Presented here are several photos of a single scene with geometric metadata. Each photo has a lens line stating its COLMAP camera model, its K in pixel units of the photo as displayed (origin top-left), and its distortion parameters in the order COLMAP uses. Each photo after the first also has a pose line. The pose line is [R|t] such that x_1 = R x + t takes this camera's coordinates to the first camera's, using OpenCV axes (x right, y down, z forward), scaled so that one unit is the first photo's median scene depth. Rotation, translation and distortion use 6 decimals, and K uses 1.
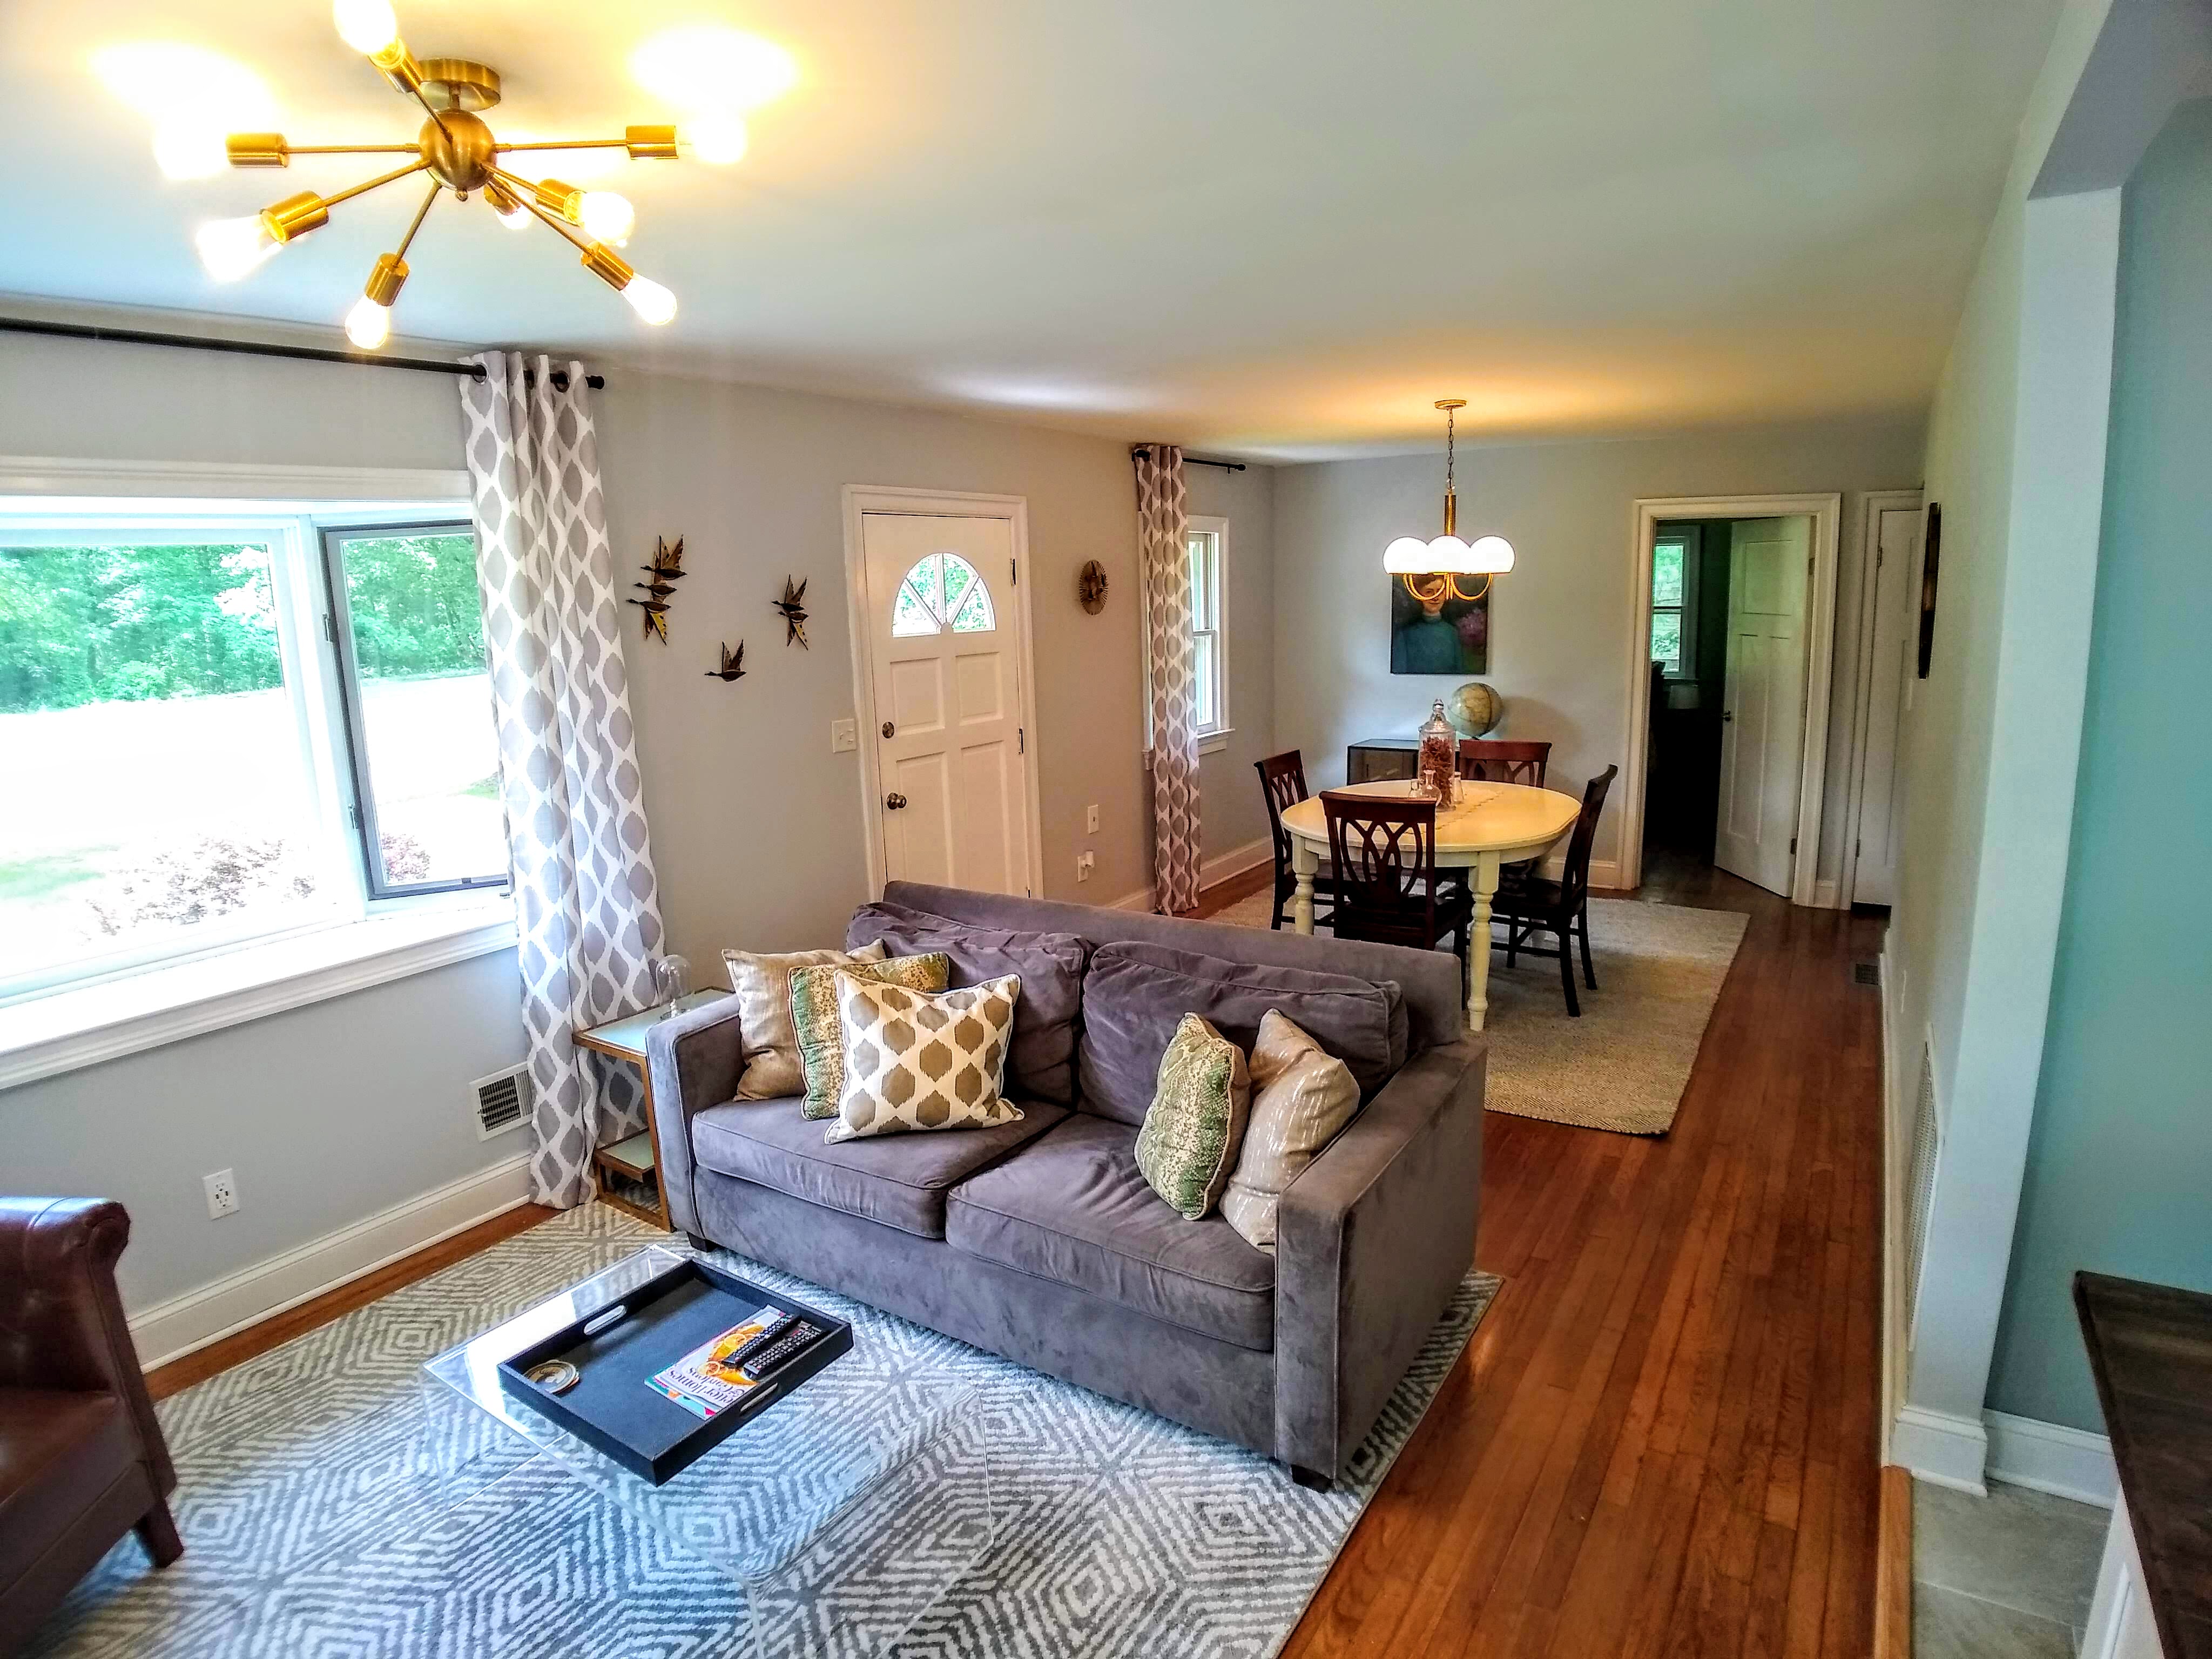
lens RADIAL K [[1219.0, 0, 1091.1], [0, 1219.0, 836.1], [0, 0, 1]] dist [-0.123276, 0.033618]
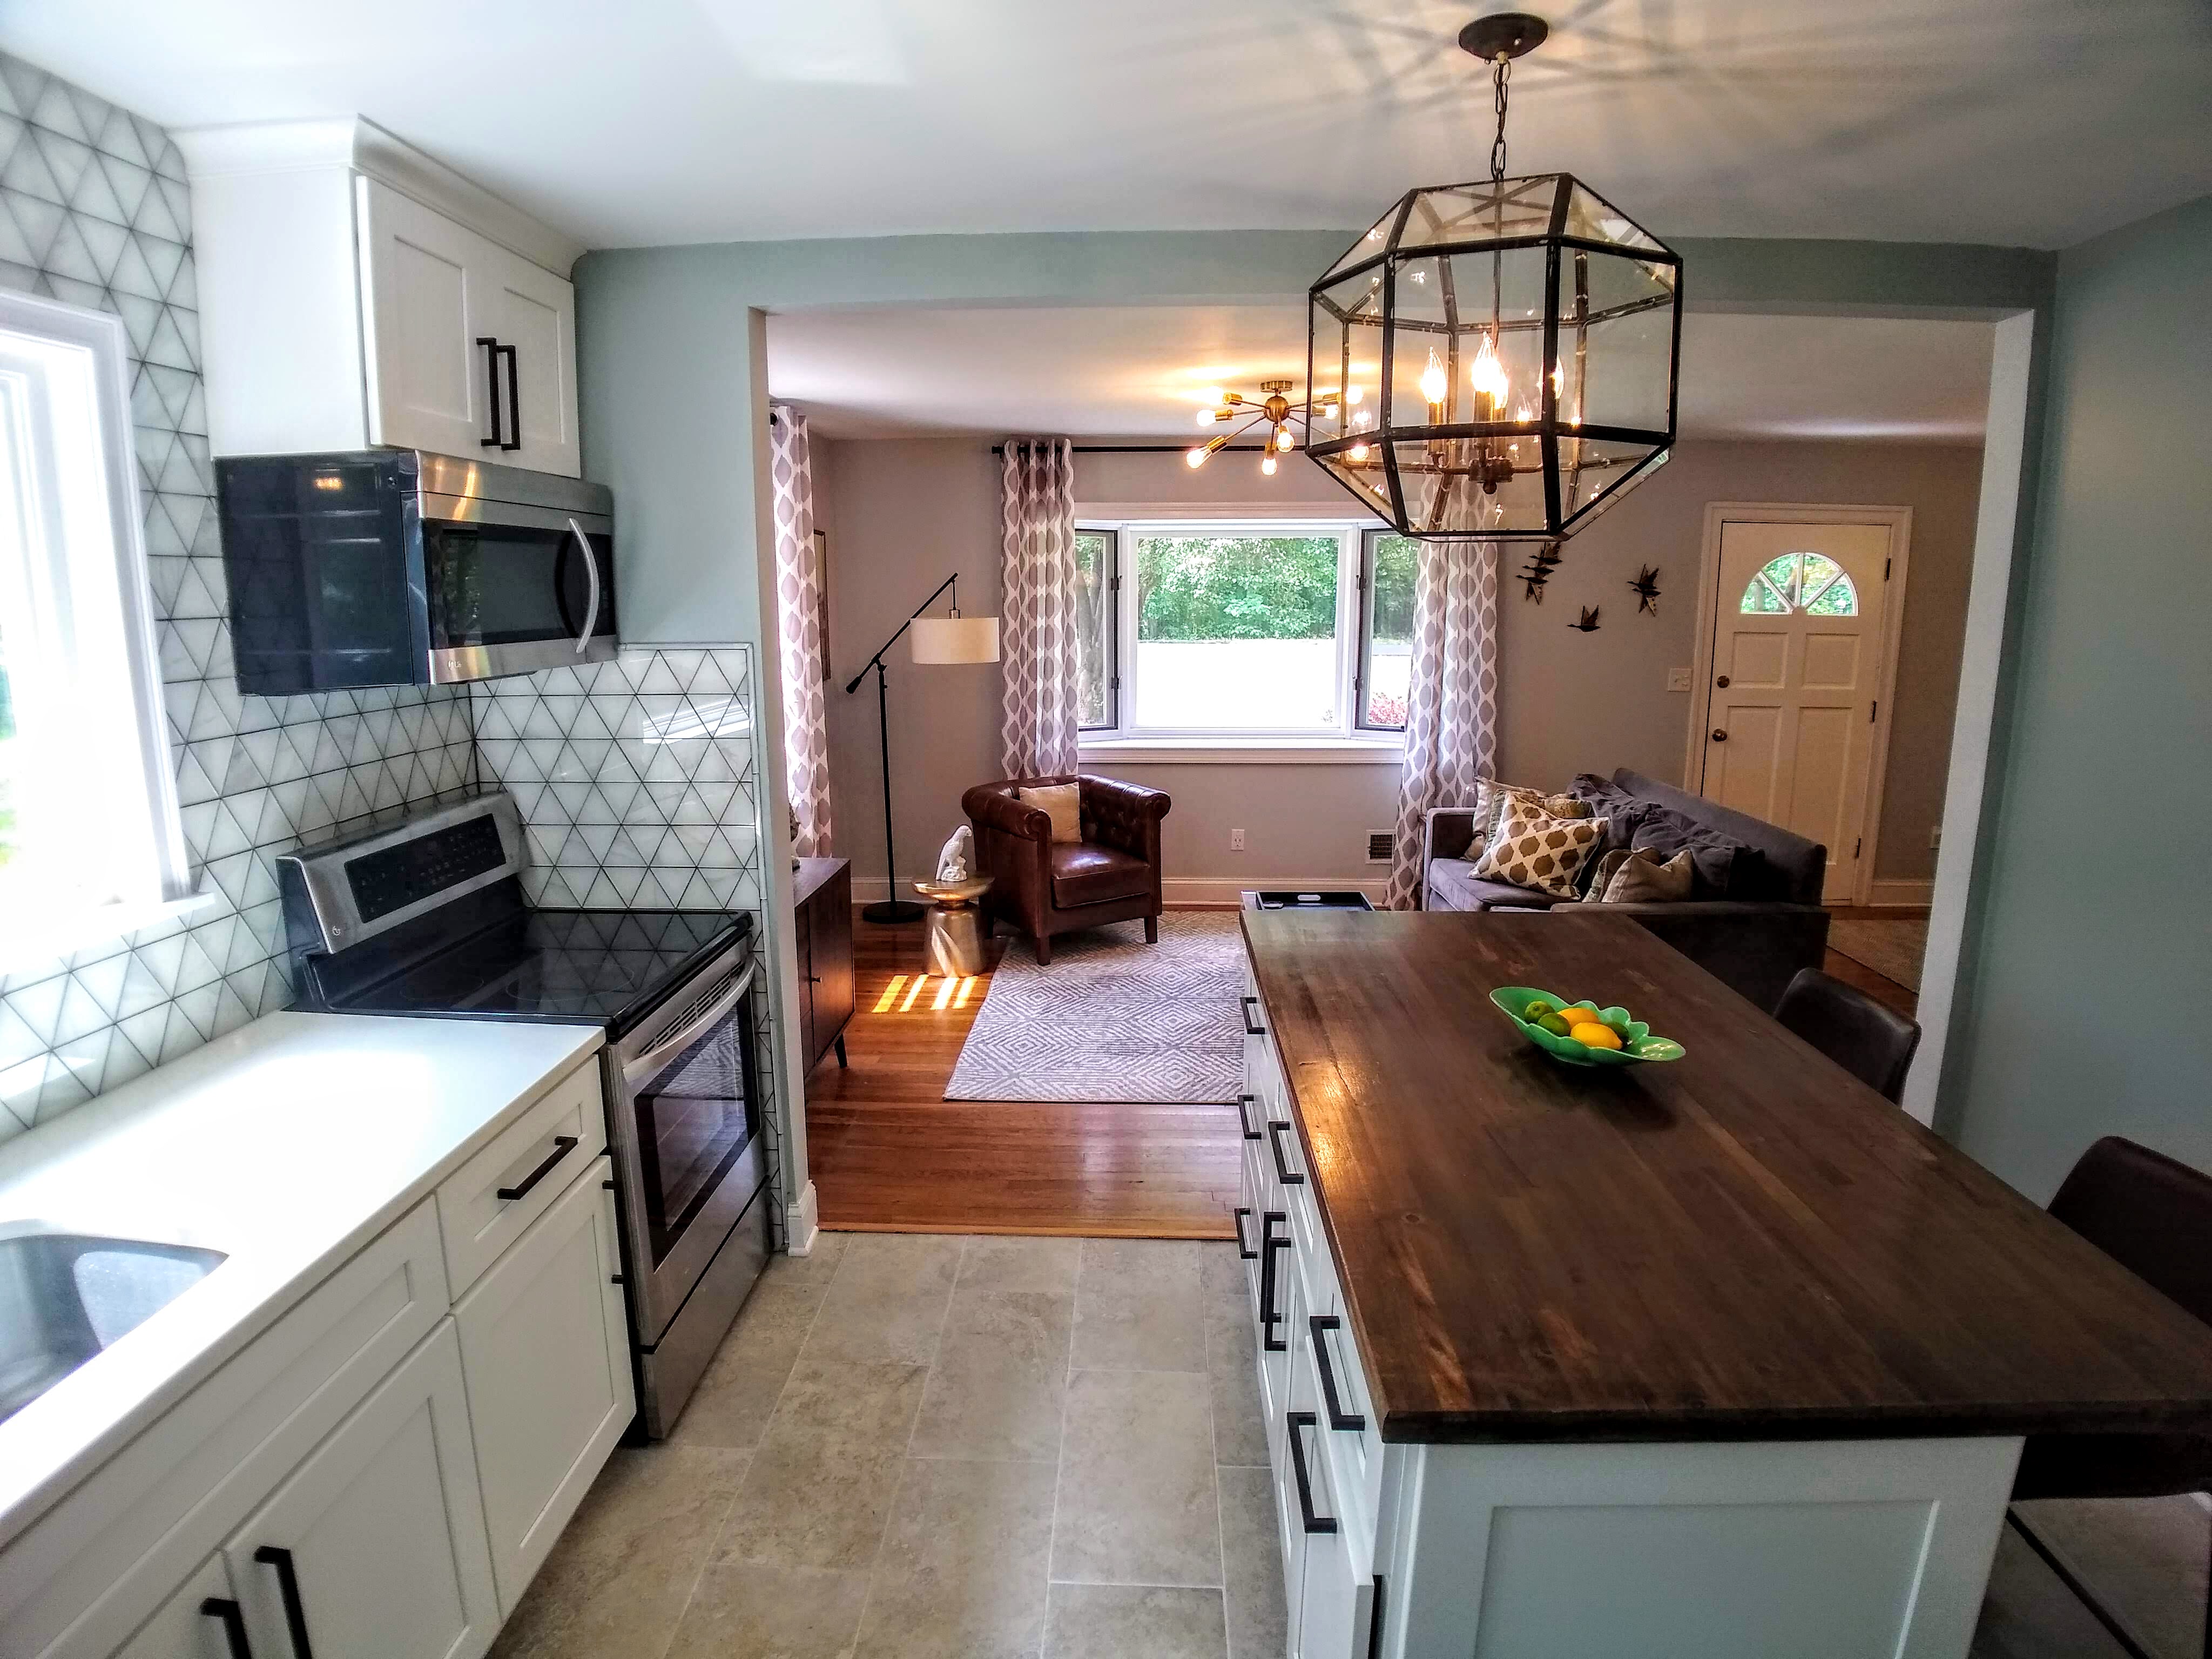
lens RADIAL K [[1219.0, 0, 1091.1], [0, 1219.0, 836.1], [0, 0, 1]] dist [-0.123276, 0.033618]
pose [[0.512834, 0.199956, -0.834877, 0.784731], [-0.177189, 0.976211, 0.124966, 0.052971], [0.840003, 0.083844, 0.536064, -0.362281]]
